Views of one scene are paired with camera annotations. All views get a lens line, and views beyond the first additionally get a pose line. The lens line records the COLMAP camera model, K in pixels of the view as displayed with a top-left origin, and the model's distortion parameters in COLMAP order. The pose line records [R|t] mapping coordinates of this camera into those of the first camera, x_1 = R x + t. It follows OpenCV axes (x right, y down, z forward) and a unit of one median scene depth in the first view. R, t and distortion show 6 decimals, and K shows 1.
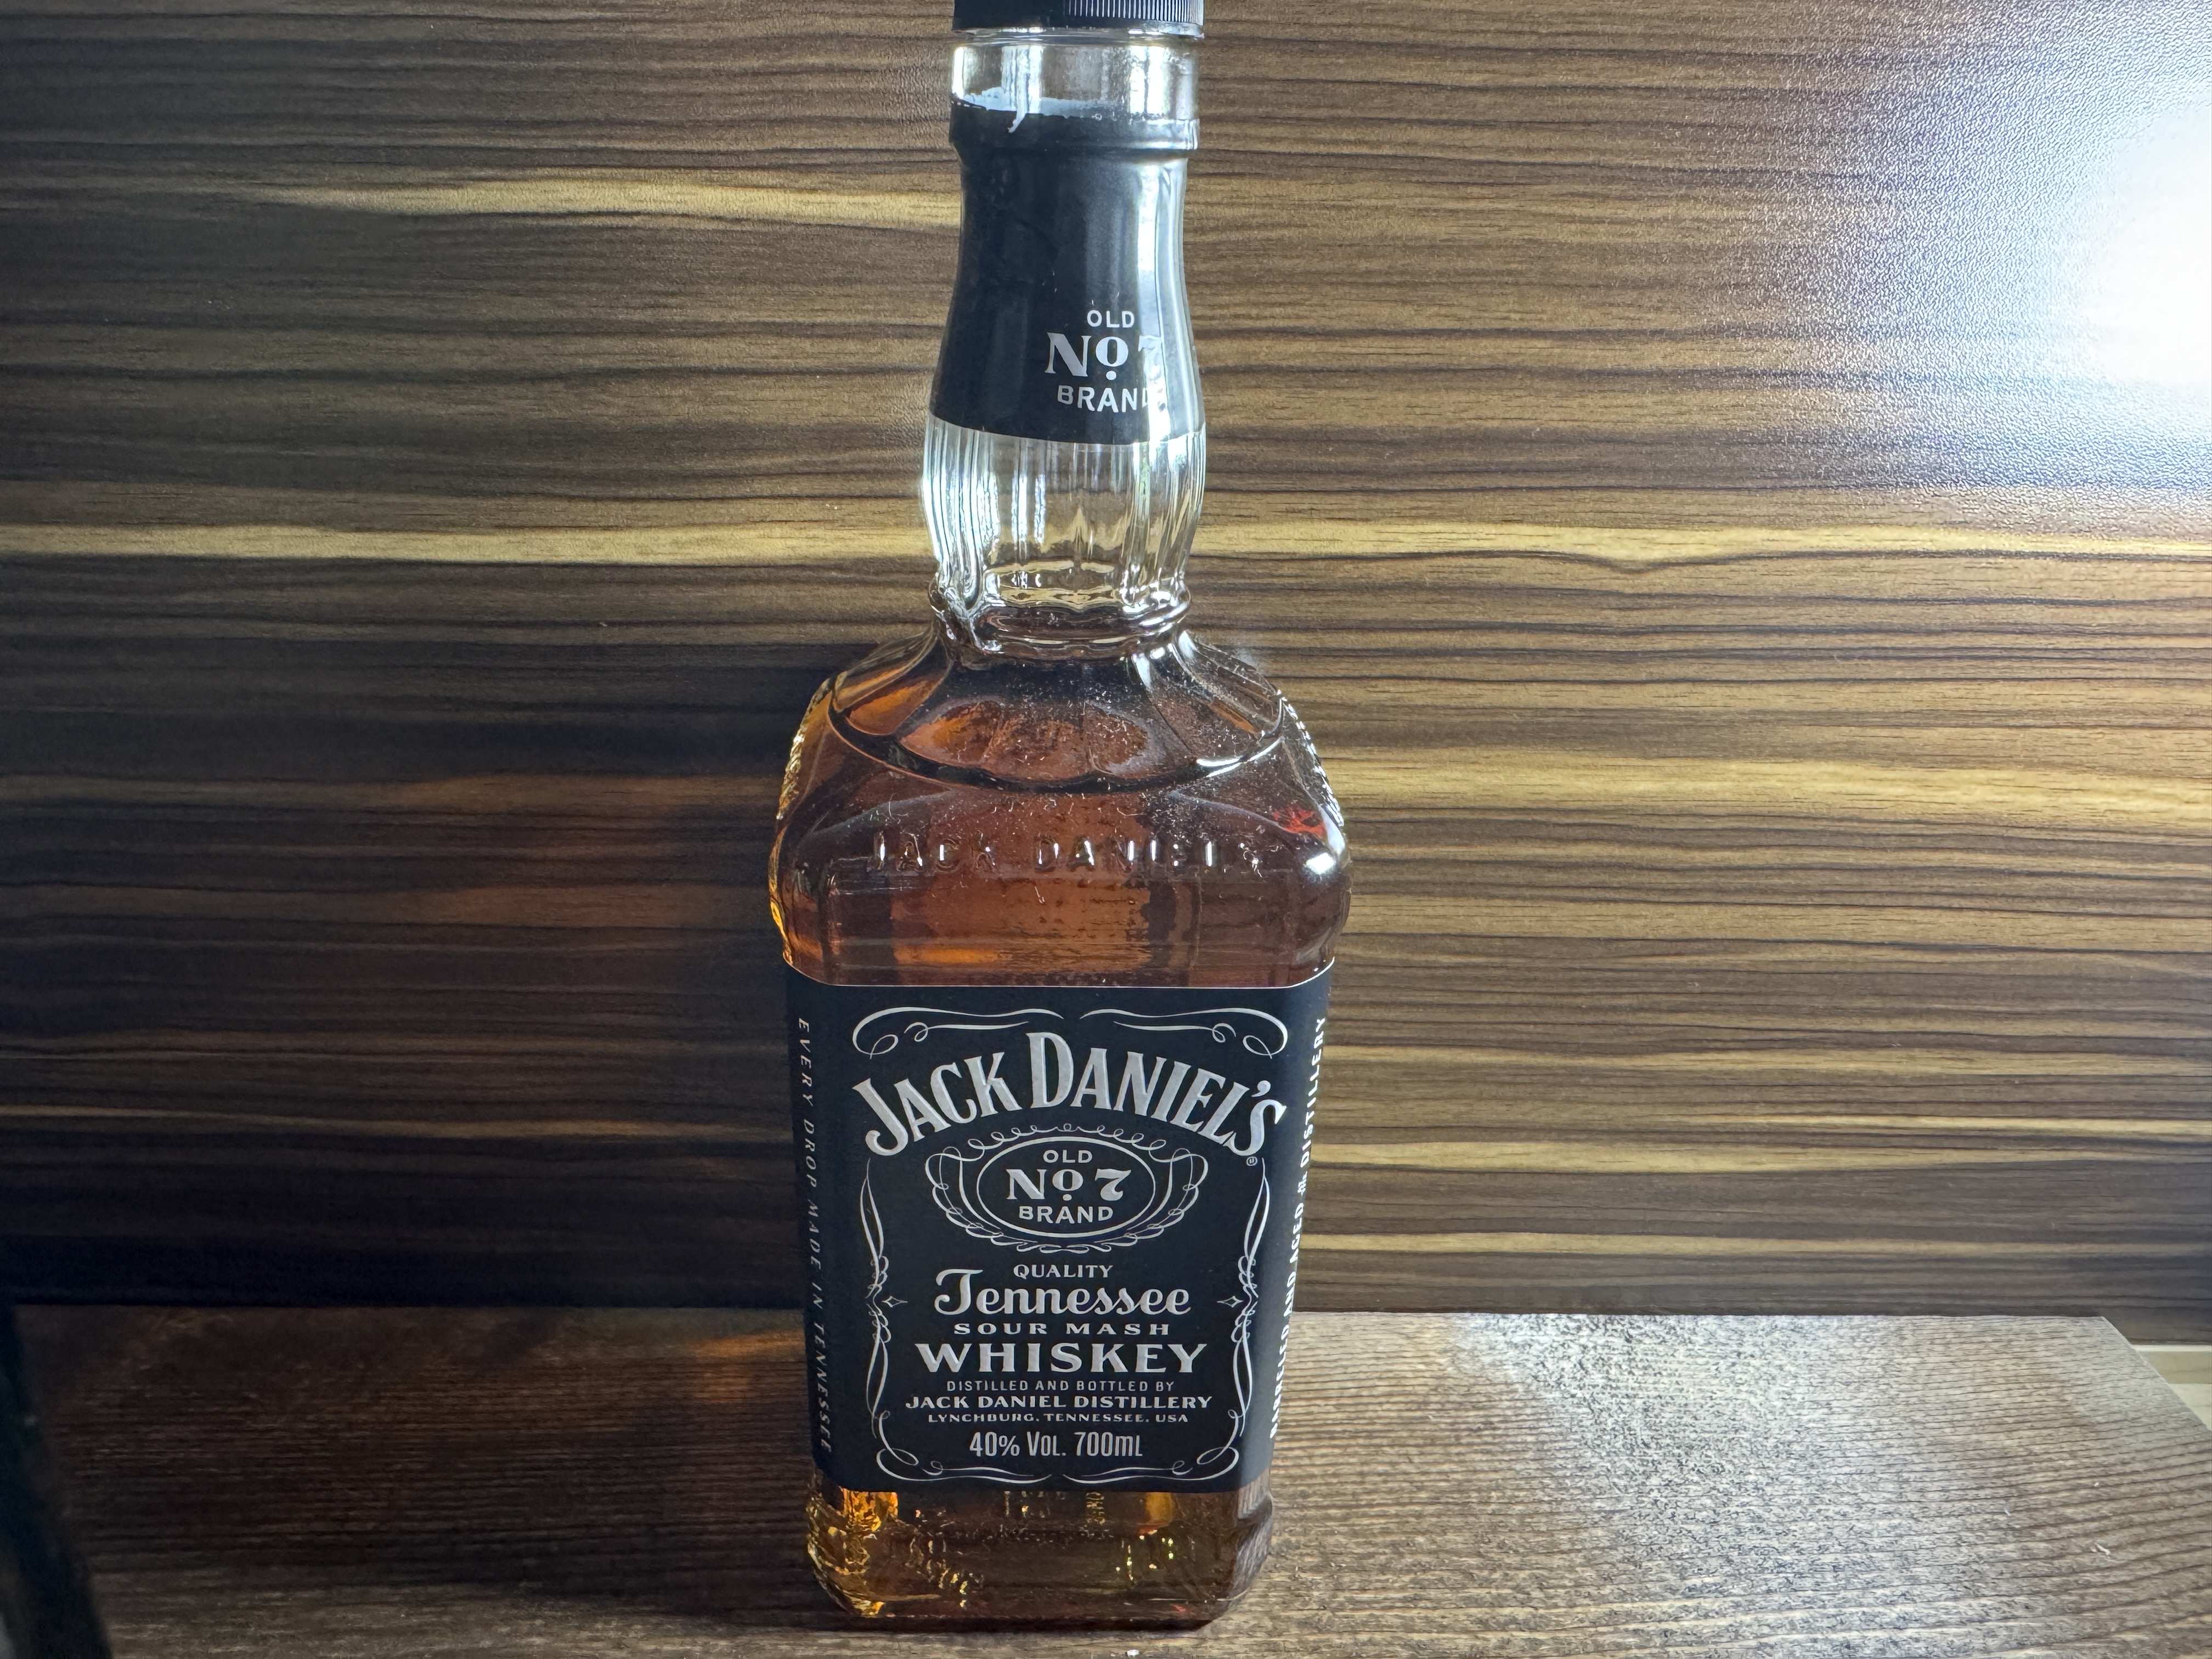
lens RADIAL K [[1575.4, 0, 1005.4], [0, 1575.4, 830.1], [0, 0, 1]] dist [-0.019340, 0.008985]
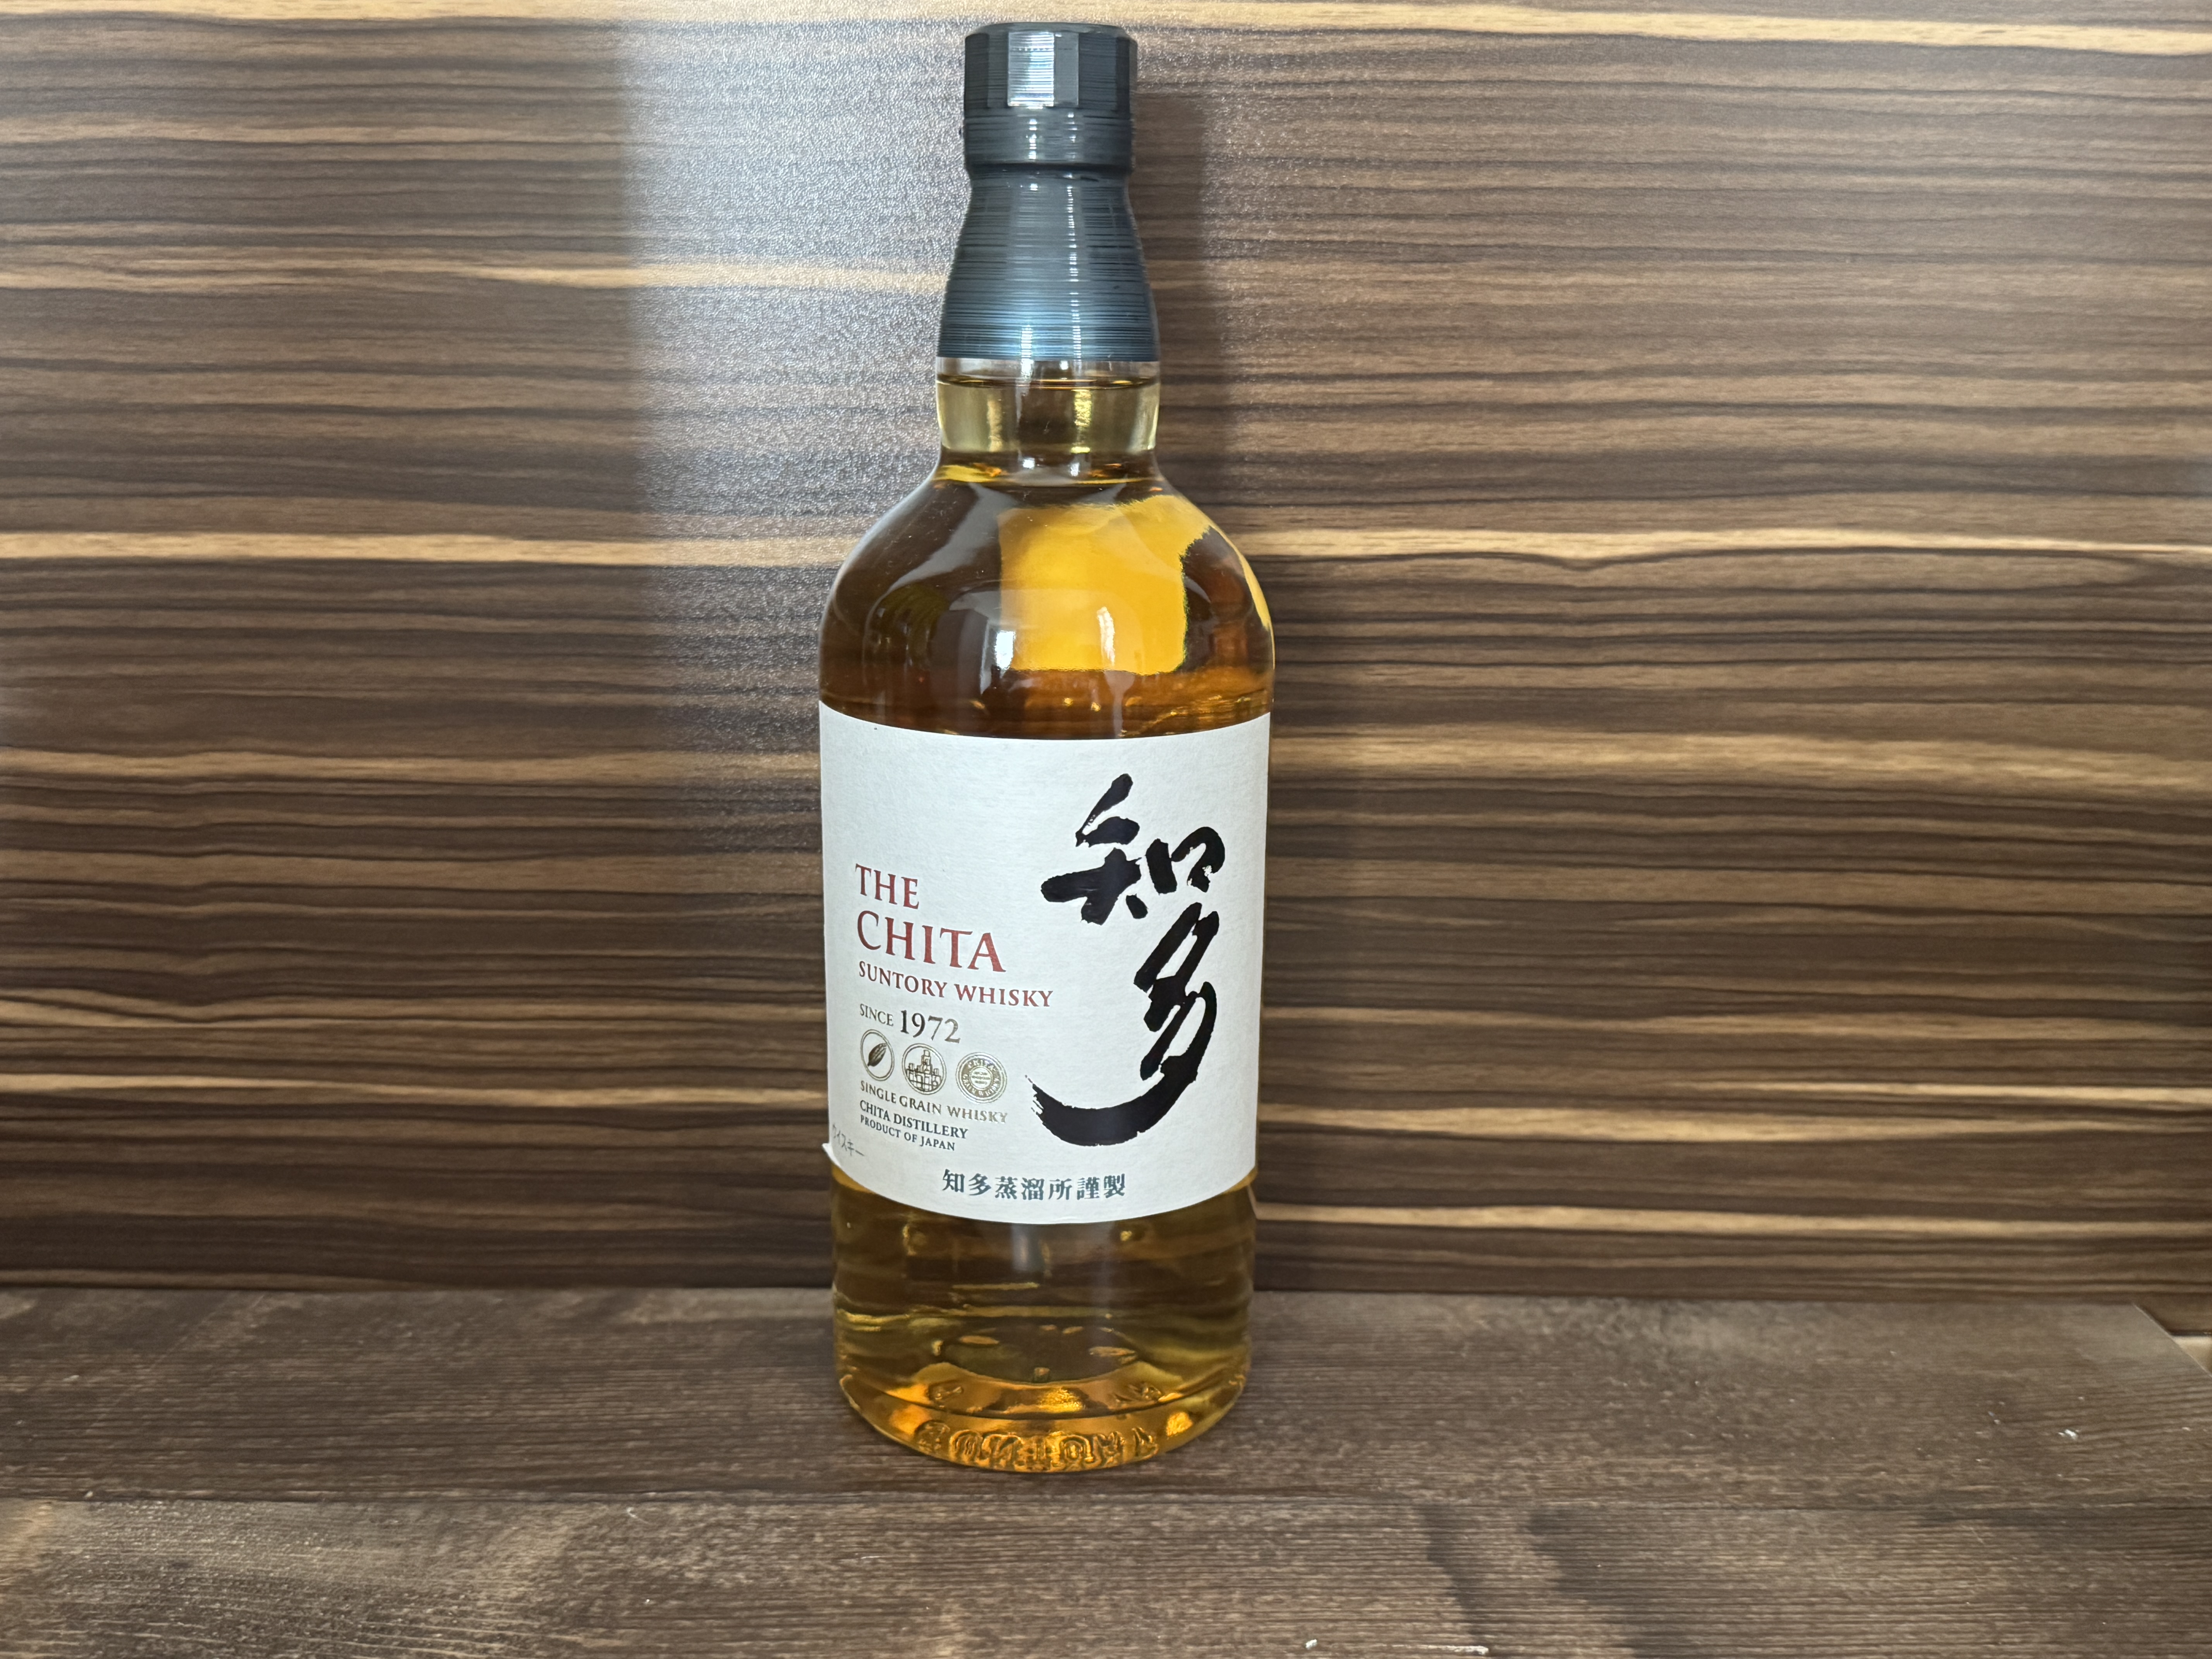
lens RADIAL K [[2277.0, 0, 1085.4], [0, 2277.0, 841.0], [0, 0, 1]] dist [0.076861, 0.000000]
pose [[0.999974, -0.005338, -0.004753, 0.025615], [0.004354, 0.982321, -0.187155, 0.364669], [0.005668, 0.187129, 0.982319, -0.683464]]
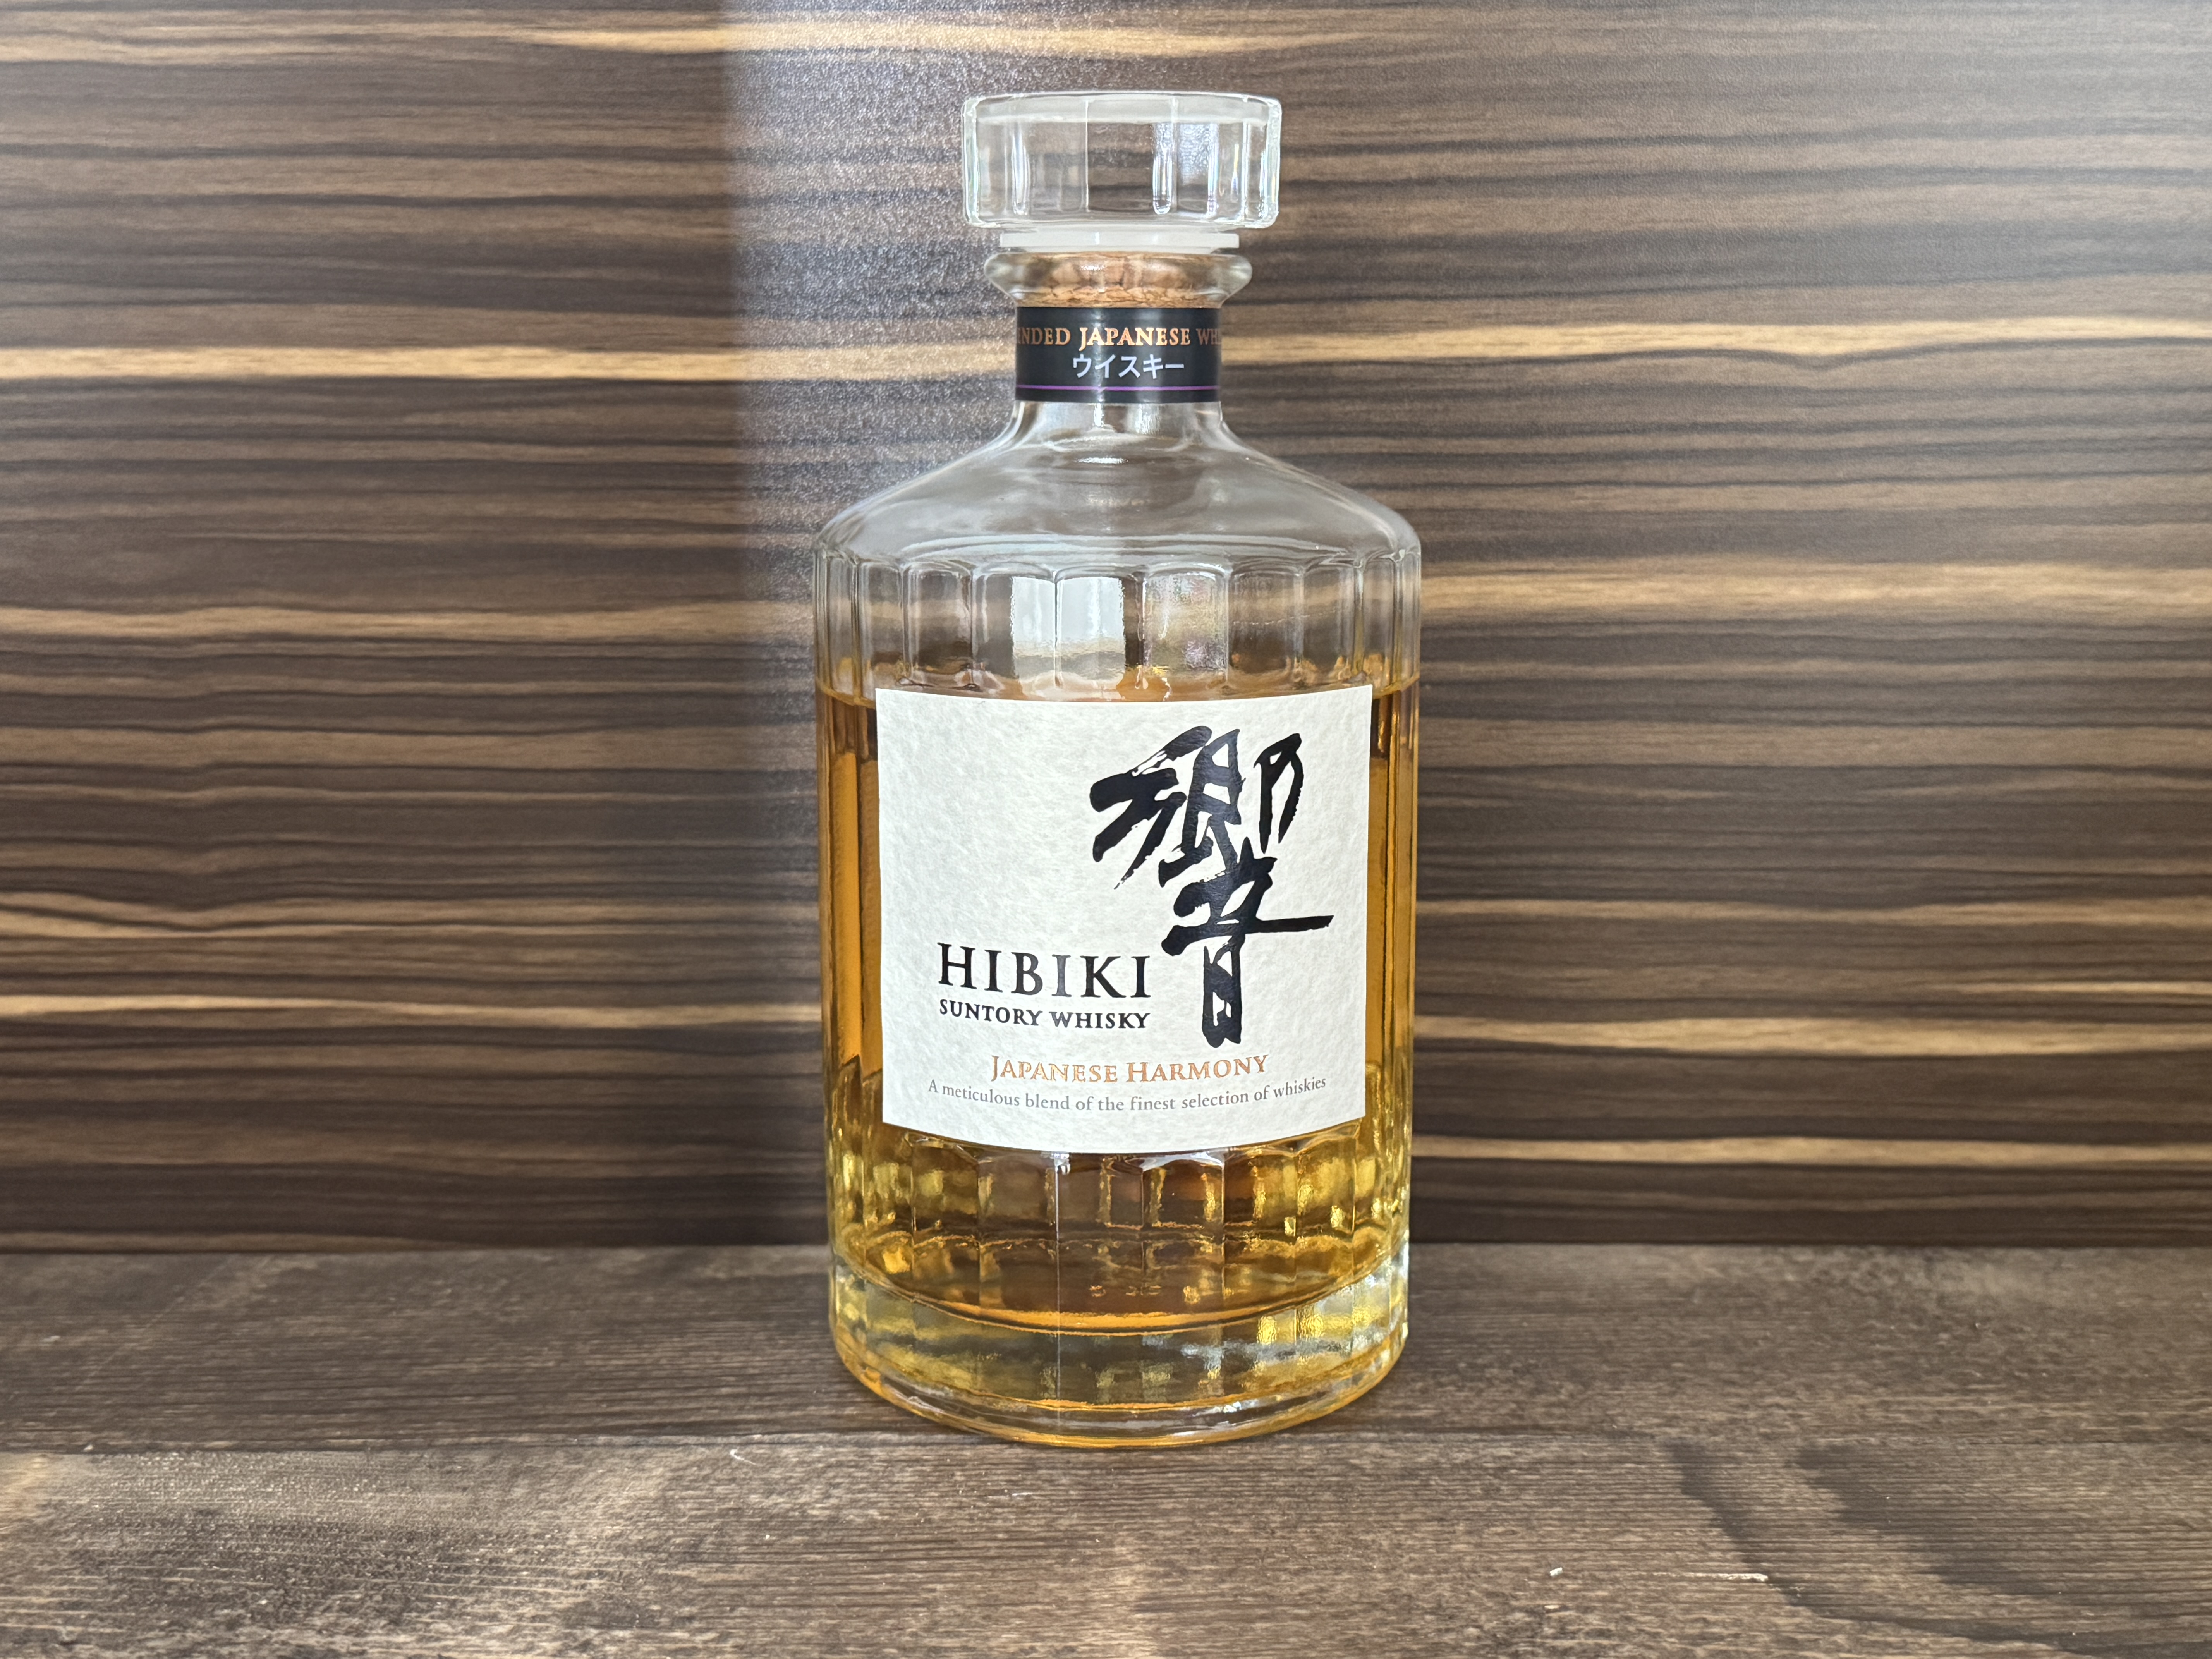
lens RADIAL K [[2722.6, 0, 1085.5], [0, 2722.6, 847.8], [0, 0, 1]] dist [0.084757, 0.000000]
pose [[0.999797, -0.017862, -0.009275, -0.068150], [0.015267, 0.973362, -0.228764, 0.539959], [0.013114, 0.228576, 0.973438, -0.678713]]
